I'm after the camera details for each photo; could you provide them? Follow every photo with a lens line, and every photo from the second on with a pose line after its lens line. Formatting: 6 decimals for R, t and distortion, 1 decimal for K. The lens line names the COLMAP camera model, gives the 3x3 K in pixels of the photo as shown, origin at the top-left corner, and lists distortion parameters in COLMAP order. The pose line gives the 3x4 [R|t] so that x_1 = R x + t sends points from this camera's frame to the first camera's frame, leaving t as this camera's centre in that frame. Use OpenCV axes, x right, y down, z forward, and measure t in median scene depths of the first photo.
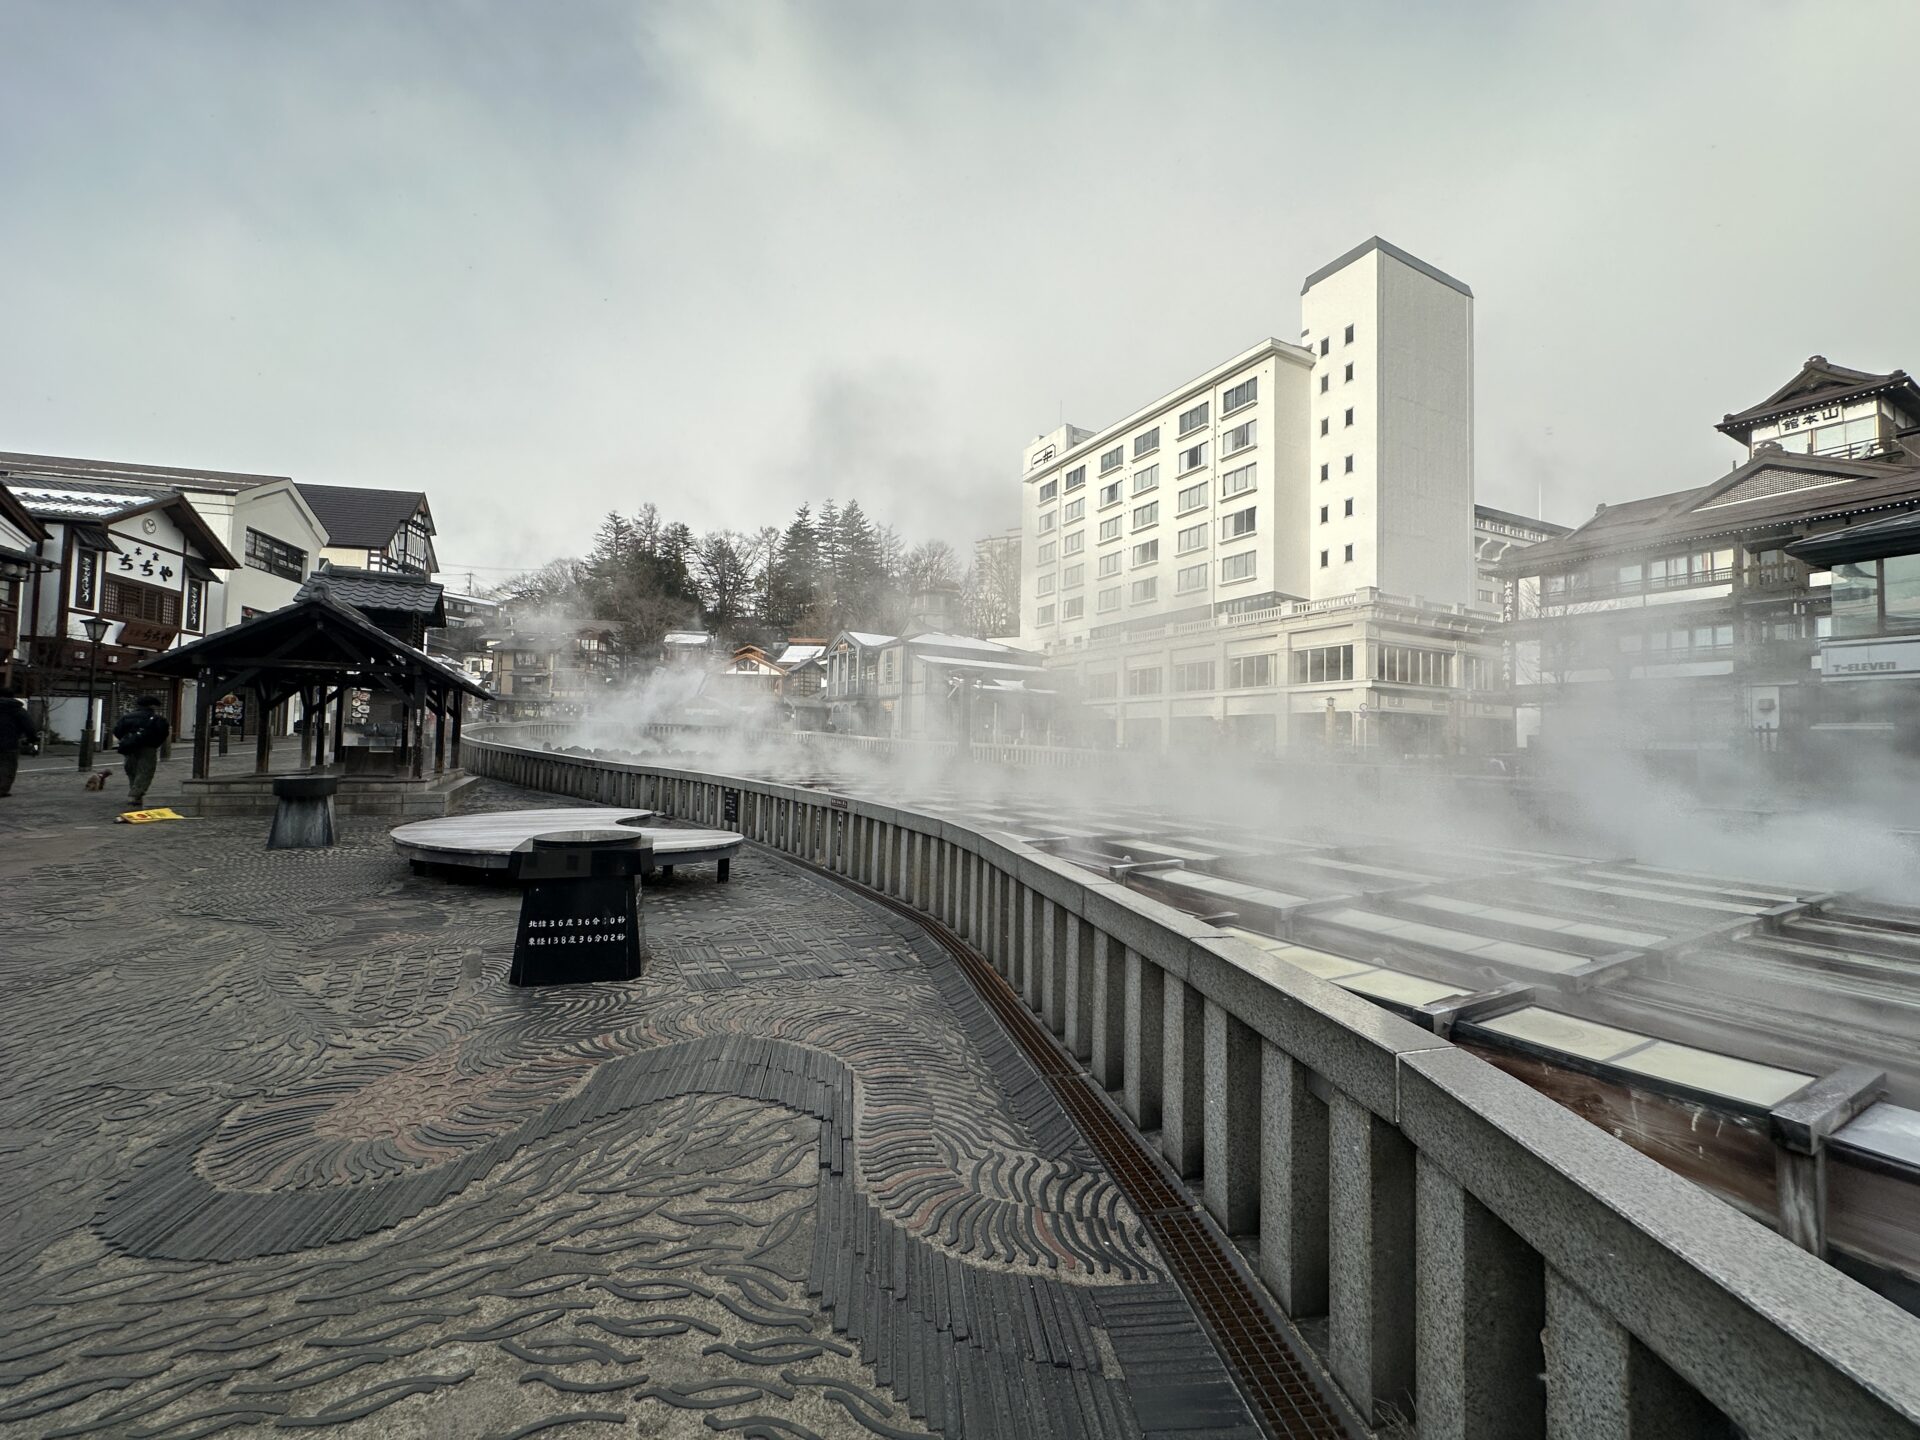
lens RADIAL K [[769.6, 0, 964.1], [0, 769.6, 717.6], [0, 0, 1]] dist [-0.002787, 0.000542]
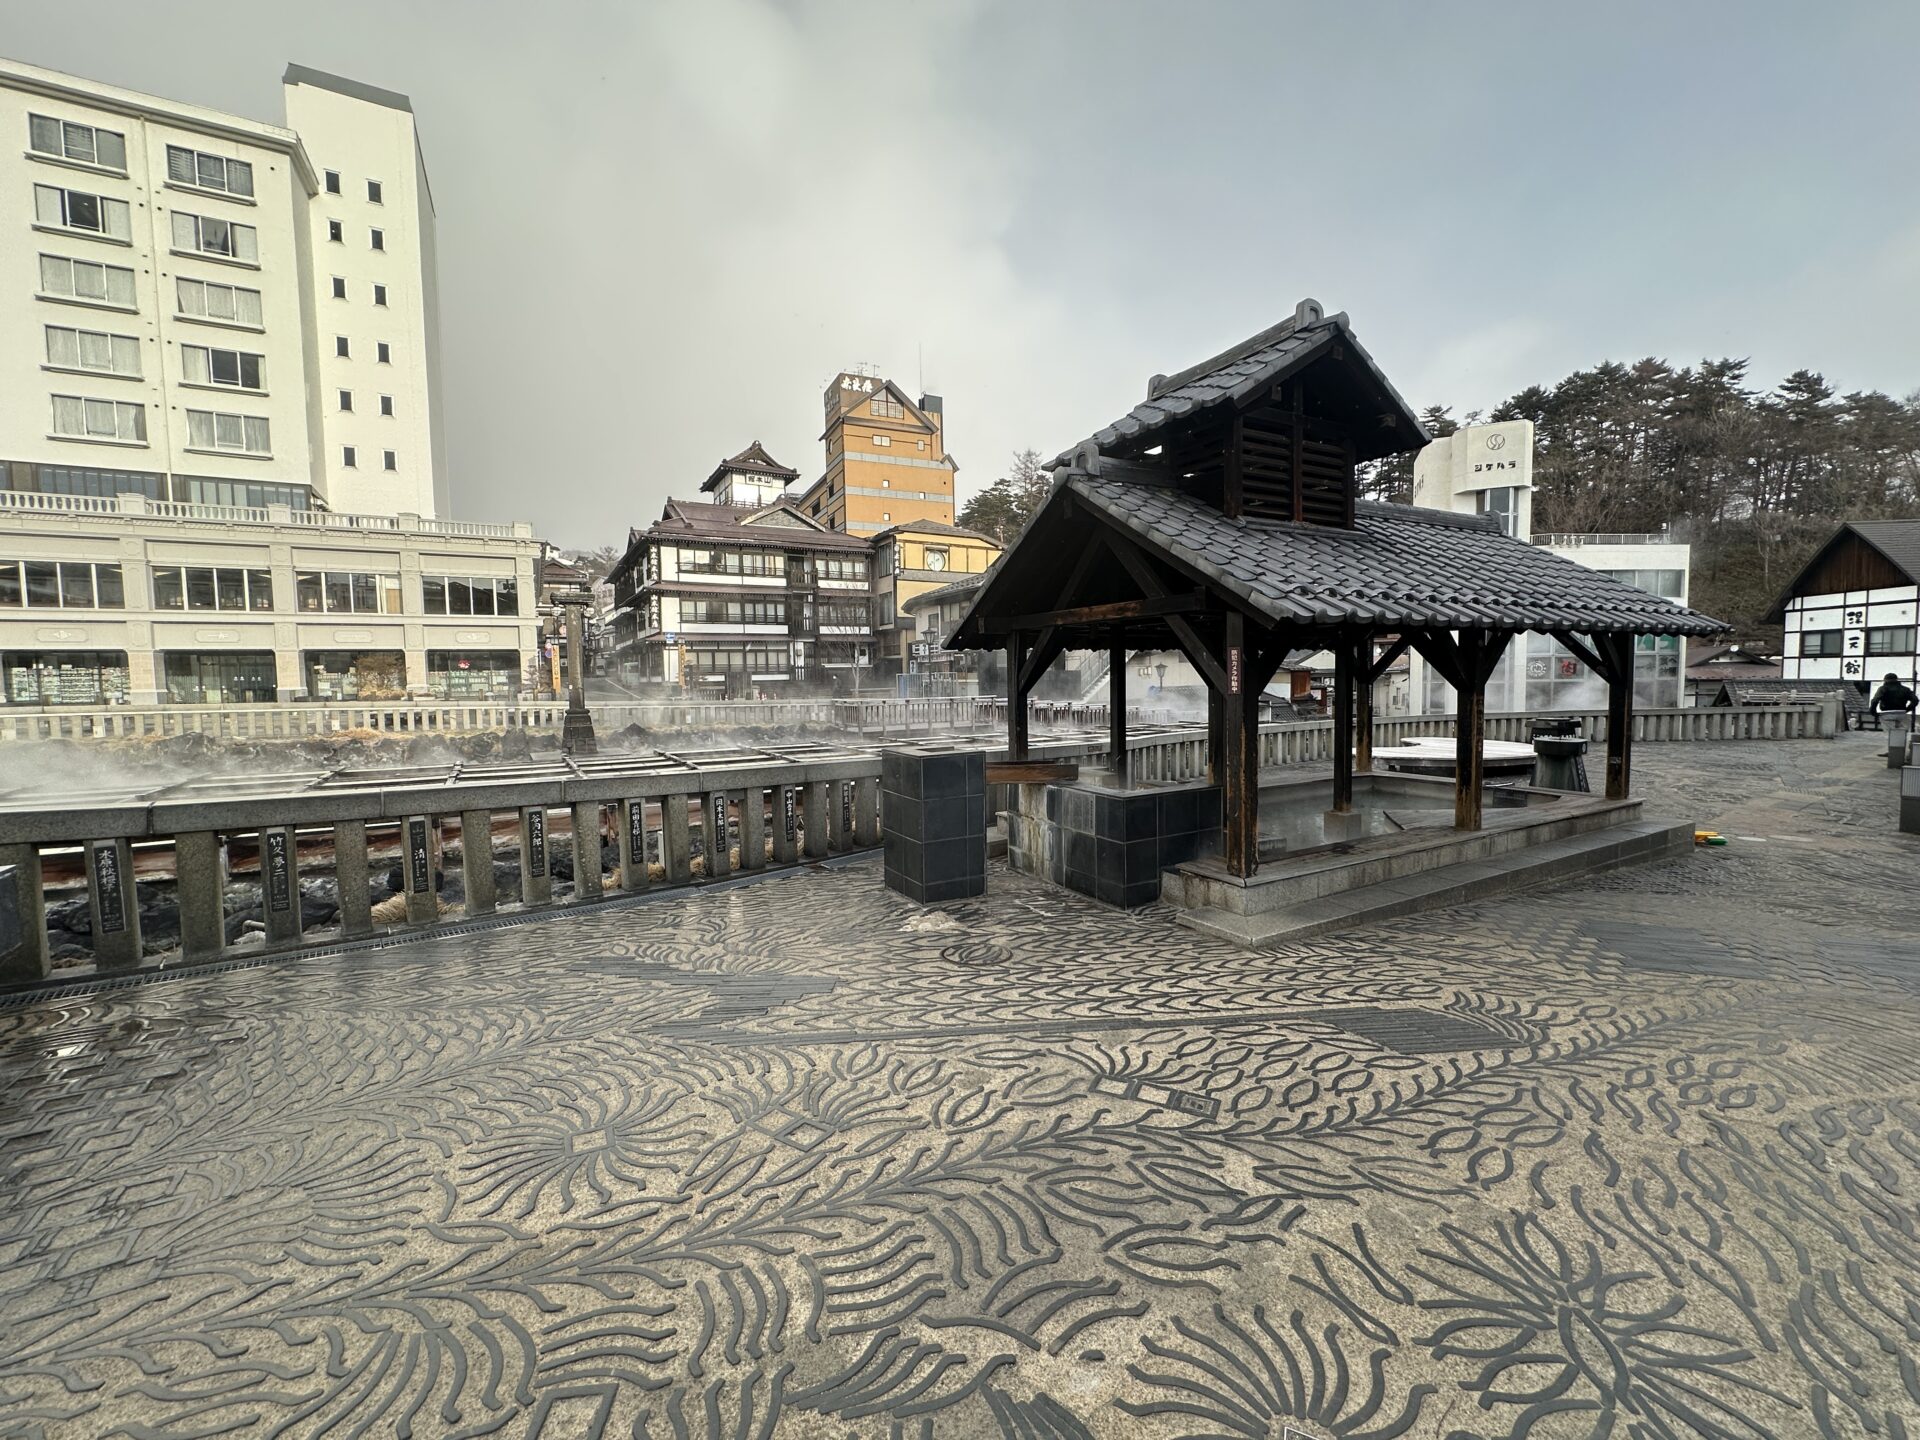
lens RADIAL K [[769.6, 0, 966.6], [0, 769.6, 727.2], [0, 0, 1]] dist [-0.002787, 0.000542]
pose [[-0.002495, -0.079453, 0.996835, -0.359719], [-0.017809, 0.996684, 0.079396, 0.001948], [-0.999838, -0.017554, -0.003902, 0.336616]]
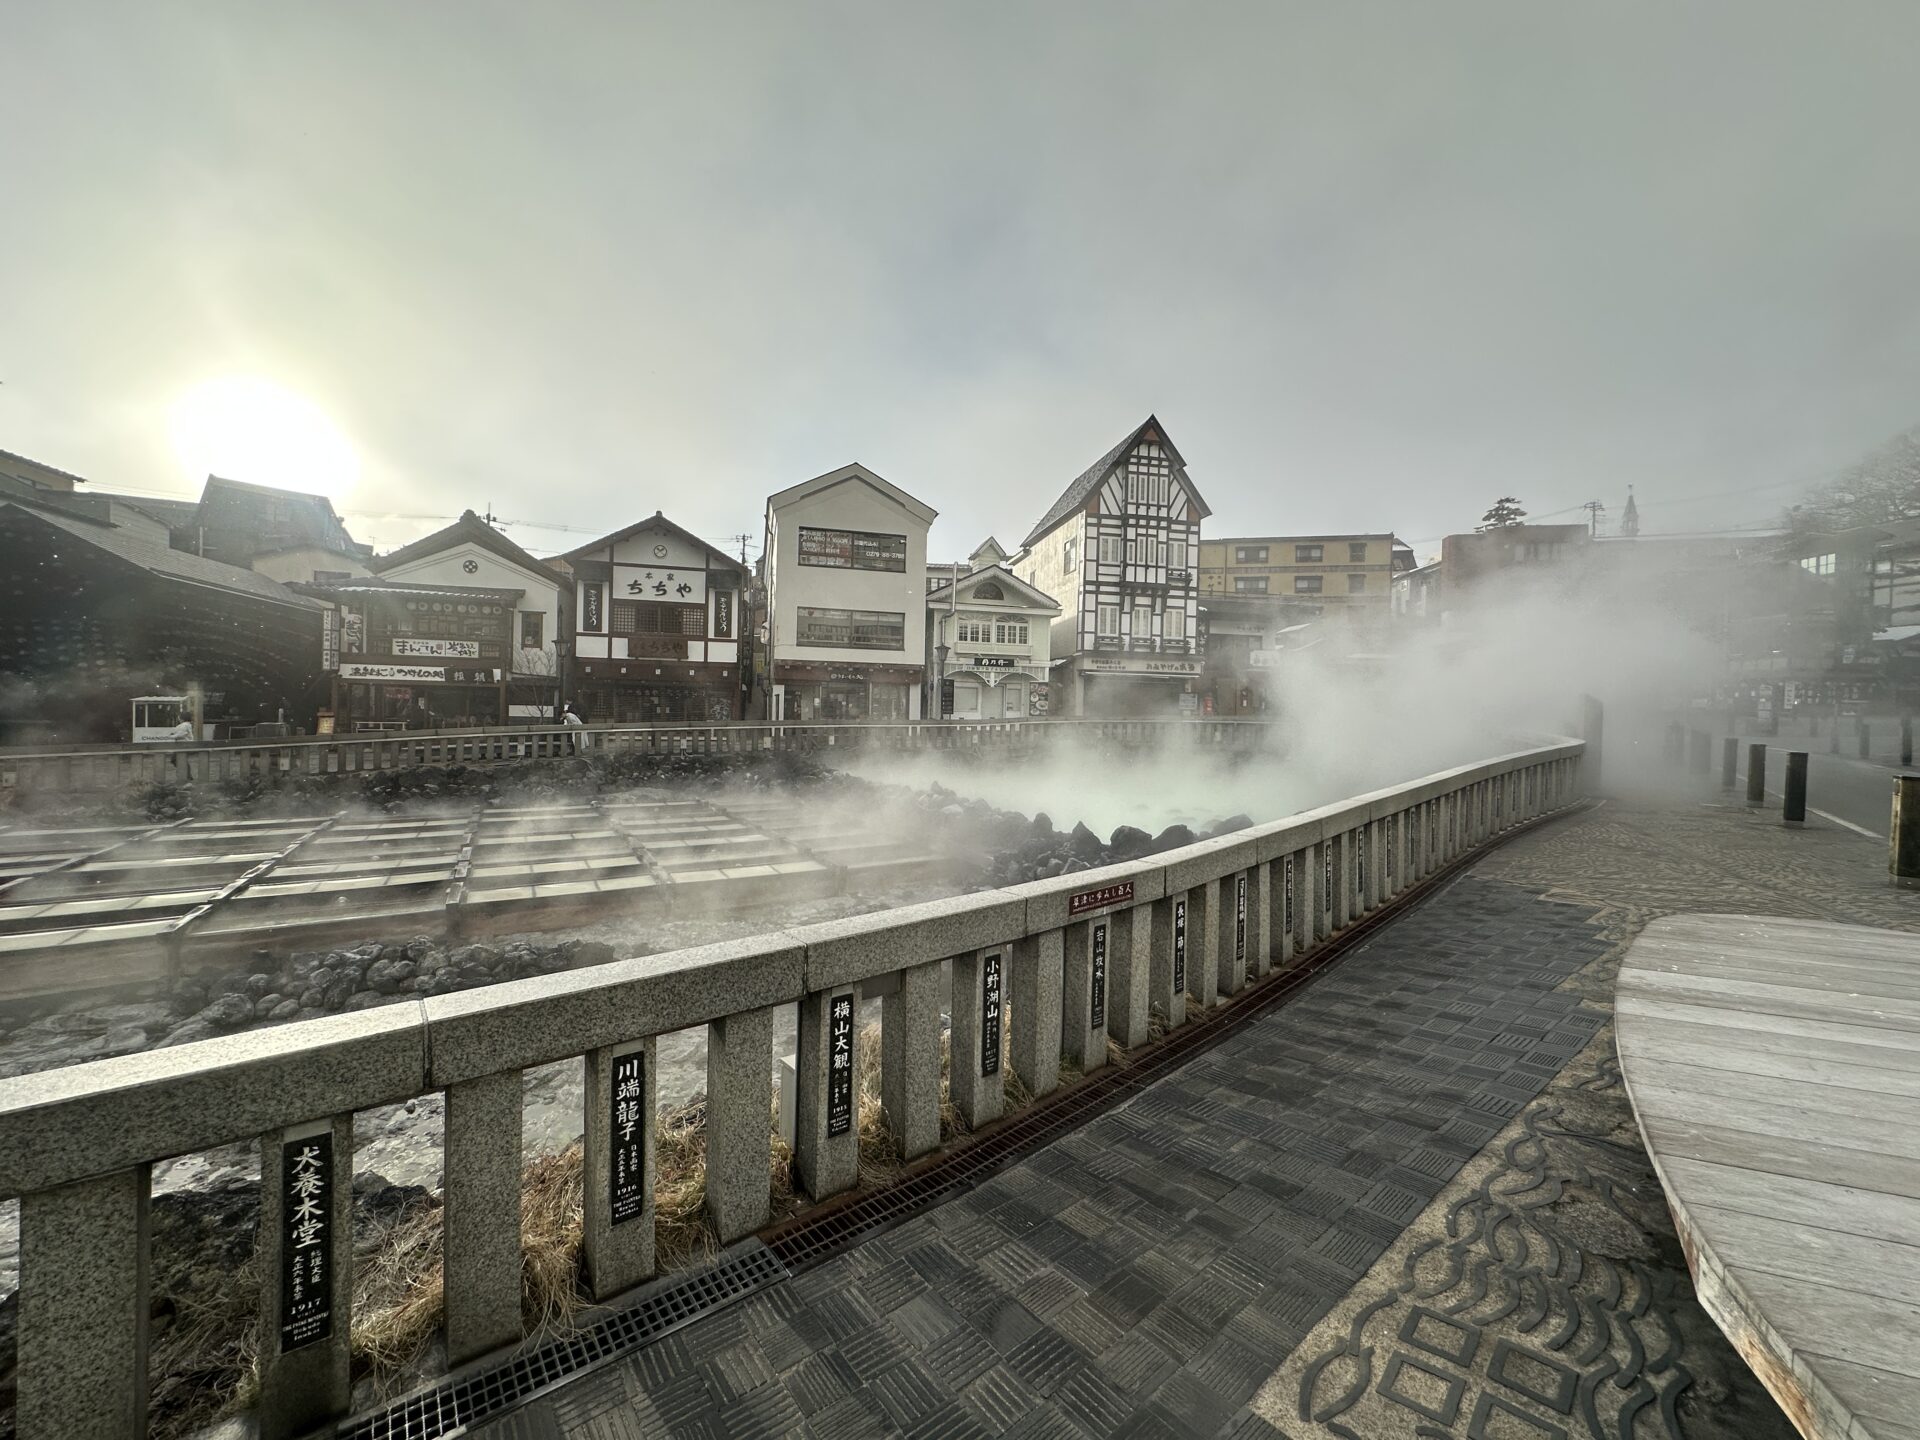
lens RADIAL K [[769.6, 0, 959.2], [0, 769.6, 721.5], [0, 0, 1]] dist [-0.002787, 0.000542]
pose [[0.003973, -0.015491, -0.999872, 0.044187], [0.018001, 0.999719, -0.015418, 0.015508], [0.999830, -0.017937, 0.004251, 0.740800]]
